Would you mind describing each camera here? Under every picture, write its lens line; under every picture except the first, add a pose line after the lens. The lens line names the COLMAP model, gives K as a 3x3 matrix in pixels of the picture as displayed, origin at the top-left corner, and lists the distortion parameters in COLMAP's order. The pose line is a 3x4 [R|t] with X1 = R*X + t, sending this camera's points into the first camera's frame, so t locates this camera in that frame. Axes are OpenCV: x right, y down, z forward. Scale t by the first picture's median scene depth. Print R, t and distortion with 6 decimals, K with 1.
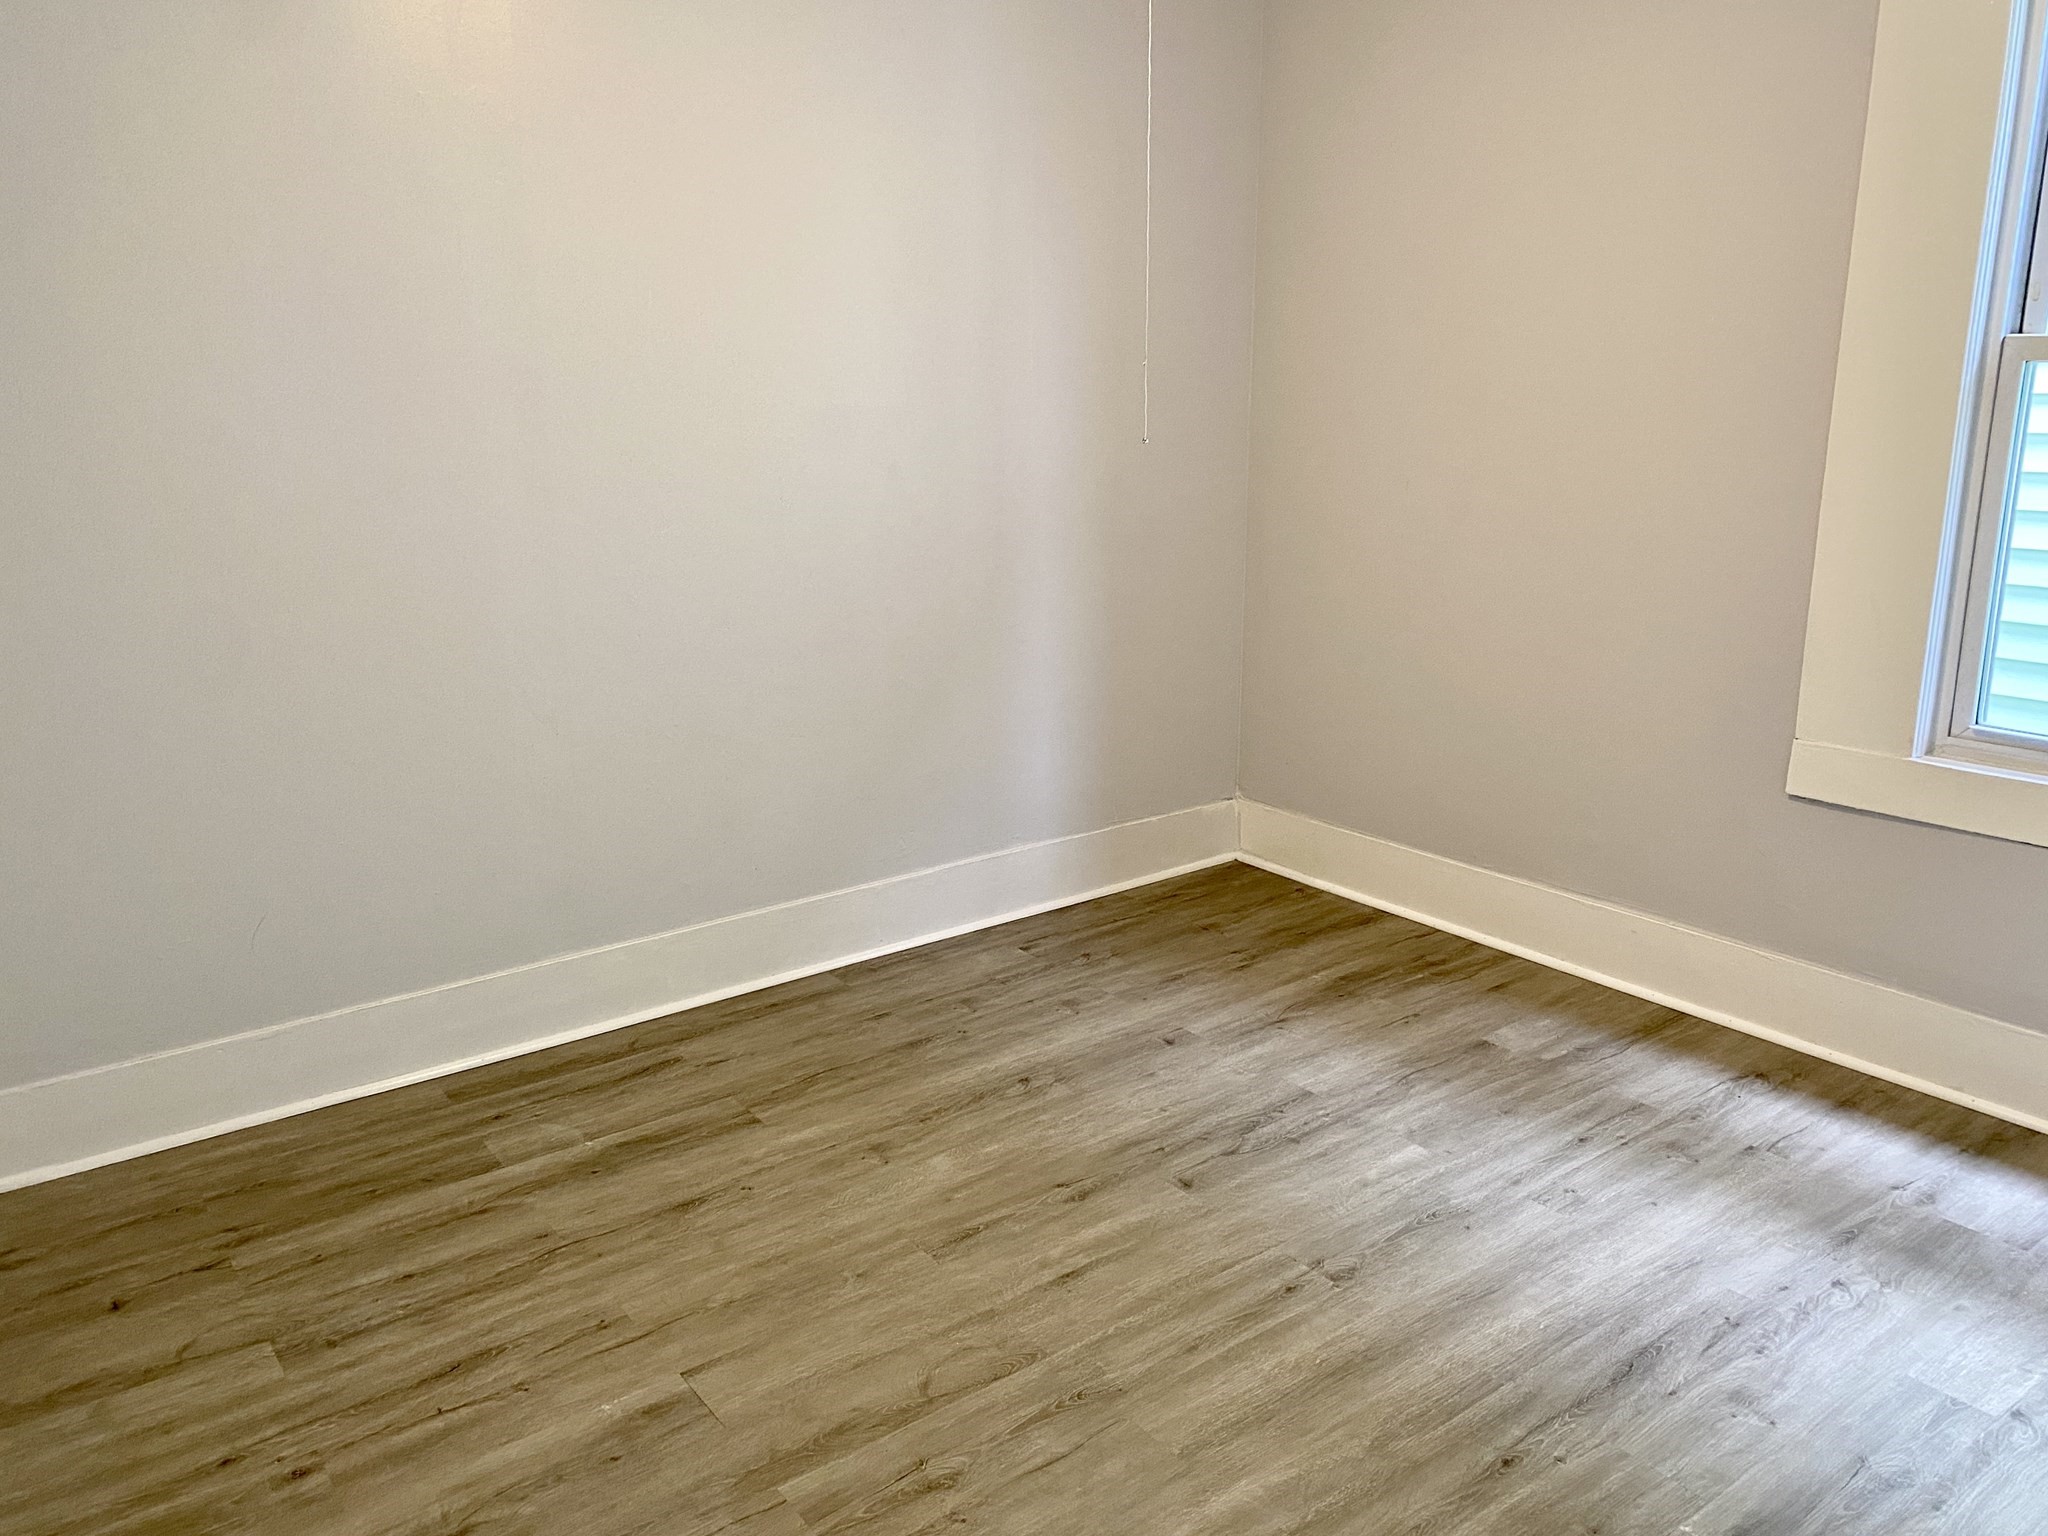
lens RADIAL K [[1579.6, 0, 1033.3], [0, 1579.6, 763.7], [0, 0, 1]] dist [0.057934, -0.031138]
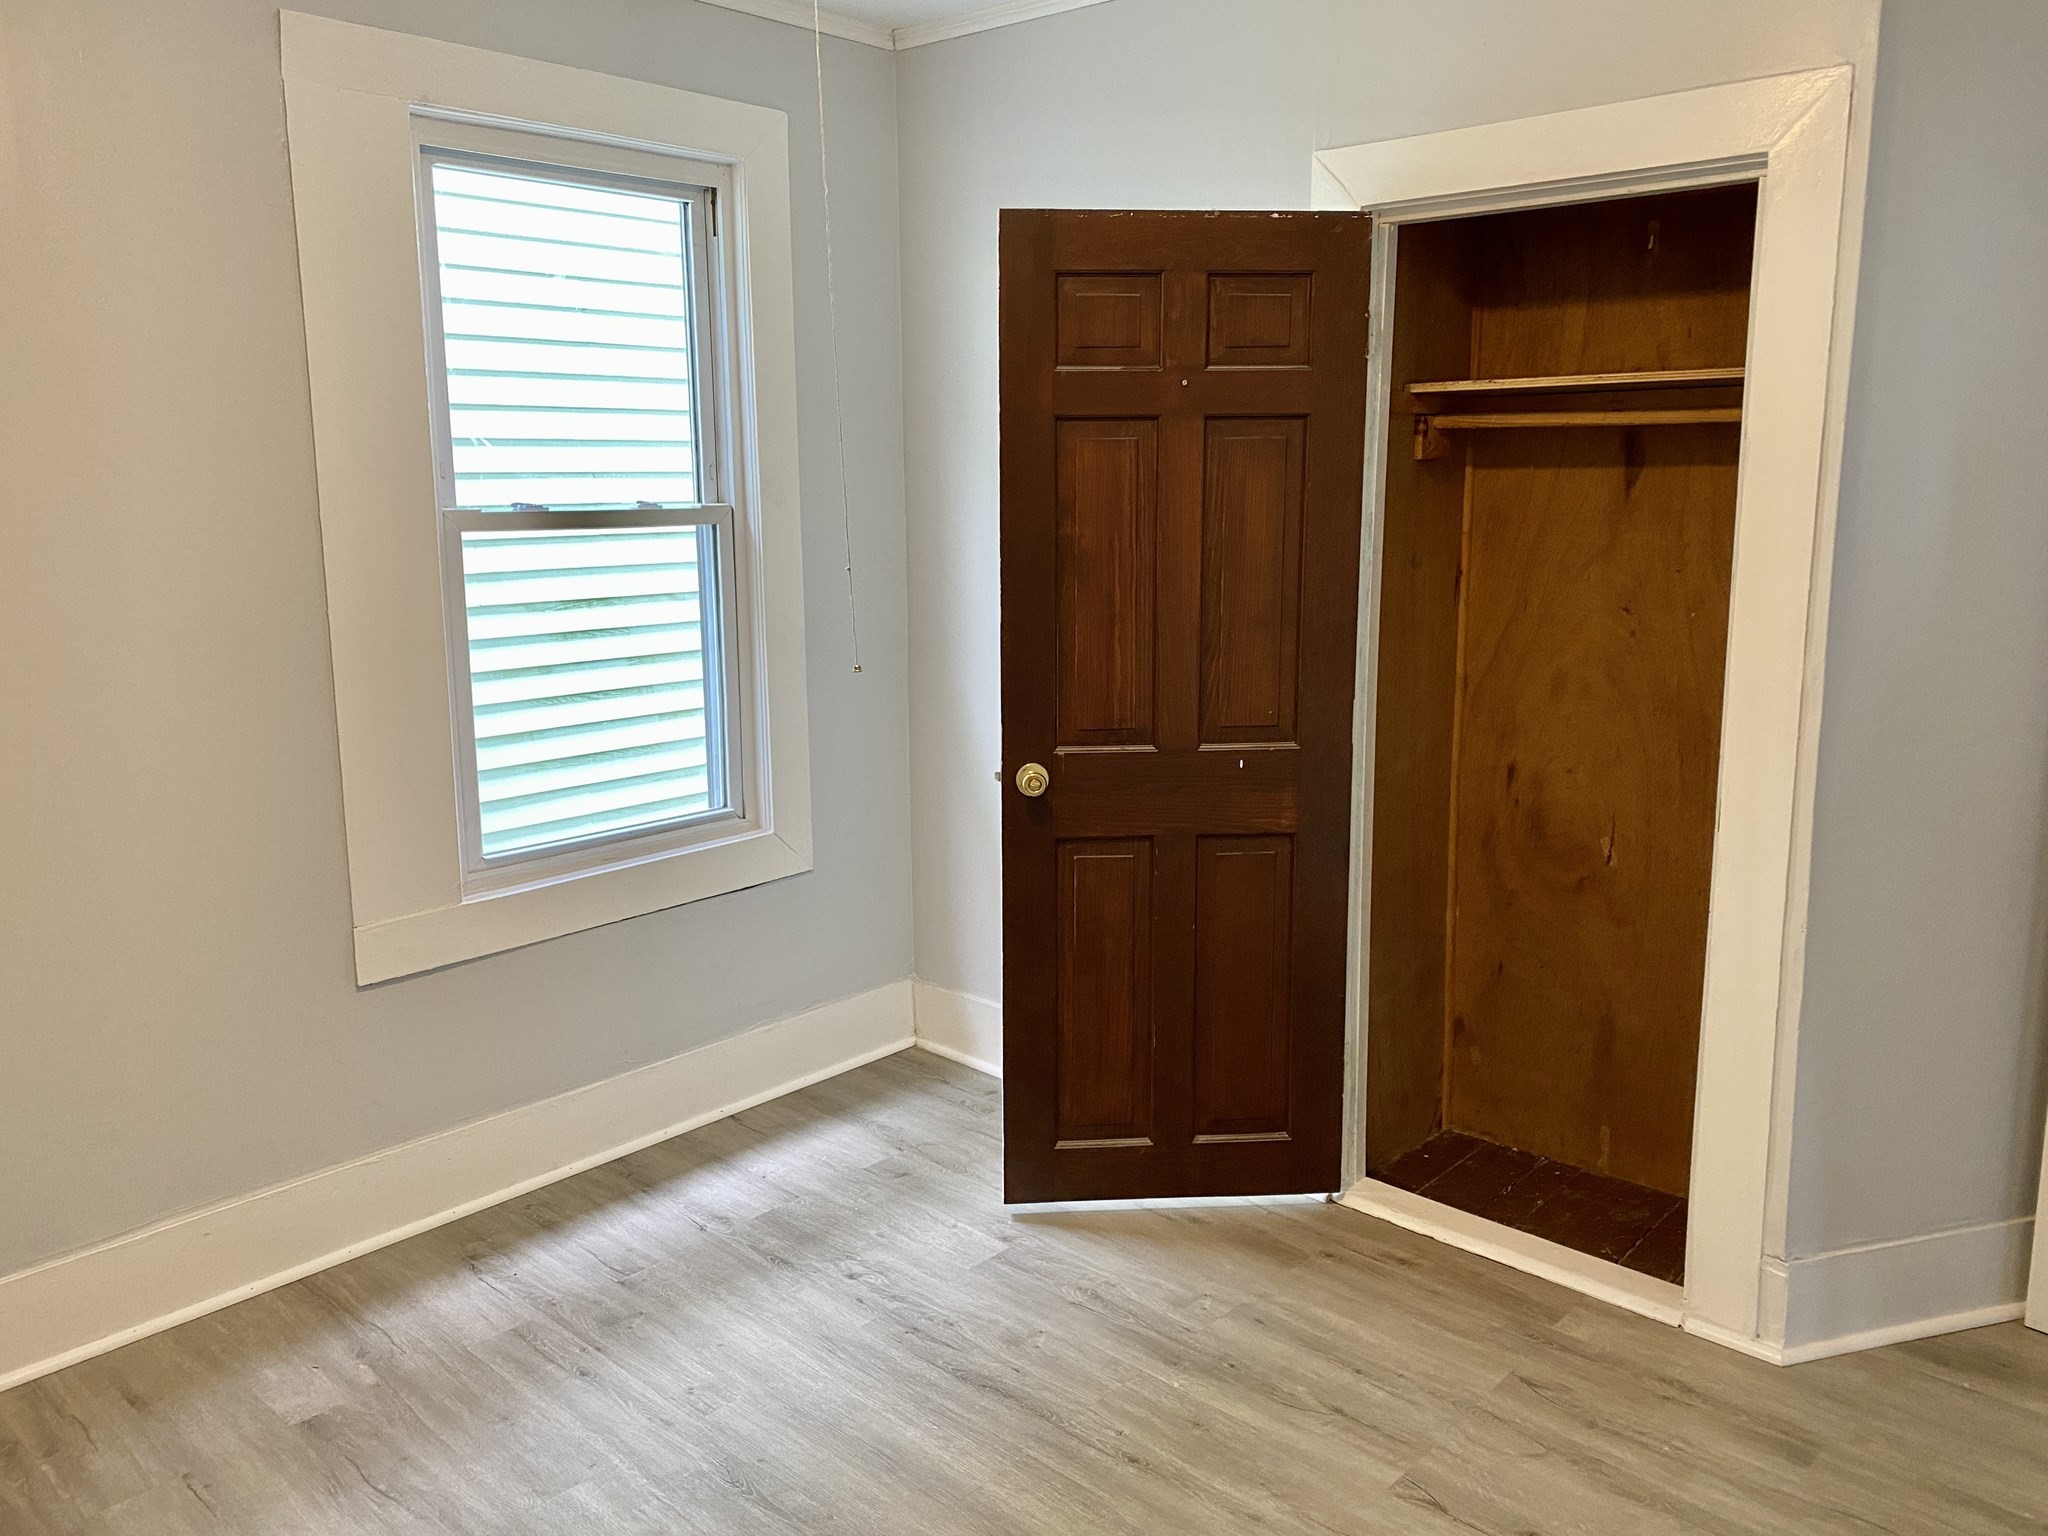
lens RADIAL K [[1579.6, 0, 1034.3], [0, 1579.6, 765.2], [0, 0, 1]] dist [0.057934, -0.031138]
pose [[-0.179839, -0.173684, 0.968242, -0.537056], [0.247628, 0.944599, 0.215437, -0.230452], [-0.952018, 0.278508, -0.126867, 0.784754]]
